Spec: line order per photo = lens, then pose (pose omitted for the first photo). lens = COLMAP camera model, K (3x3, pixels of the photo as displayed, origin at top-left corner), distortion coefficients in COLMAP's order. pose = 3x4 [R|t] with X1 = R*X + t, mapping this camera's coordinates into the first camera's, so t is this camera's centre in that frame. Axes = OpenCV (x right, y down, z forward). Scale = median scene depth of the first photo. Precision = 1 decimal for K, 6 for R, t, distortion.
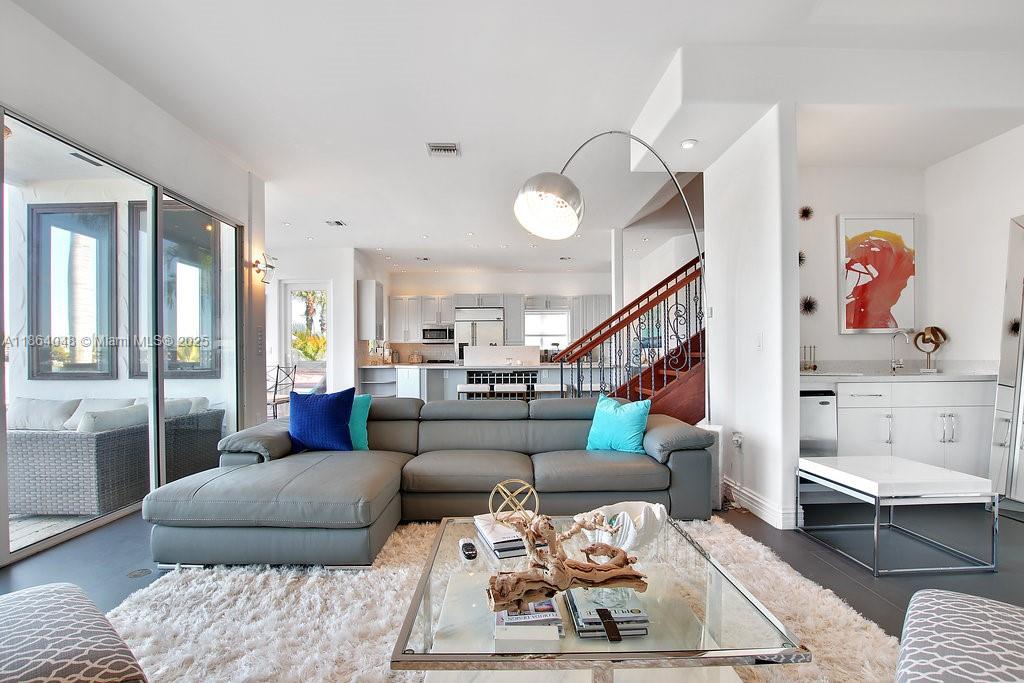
lens RADIAL K [[465.8, 0, 503.0], [0, 465.8, 348.6], [0, 0, 1]] dist [-0.021155, 0.000102]
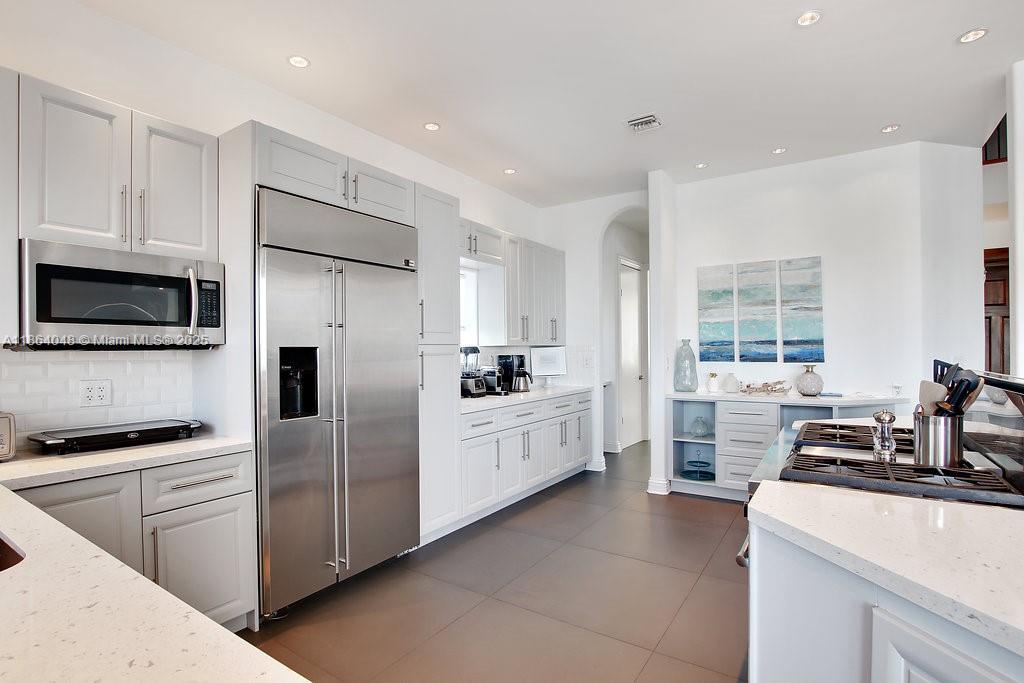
lens RADIAL K [[501.6, 0, 513.6], [0, 501.6, 350.3], [0, 0, 1]] dist [-0.016912, 0.000052]
pose [[0.562406, 0.000226, 0.826861, -0.337150], [-0.007923, 0.999956, 0.005115, -0.017774], [-0.826824, -0.009428, 0.562382, 1.125081]]
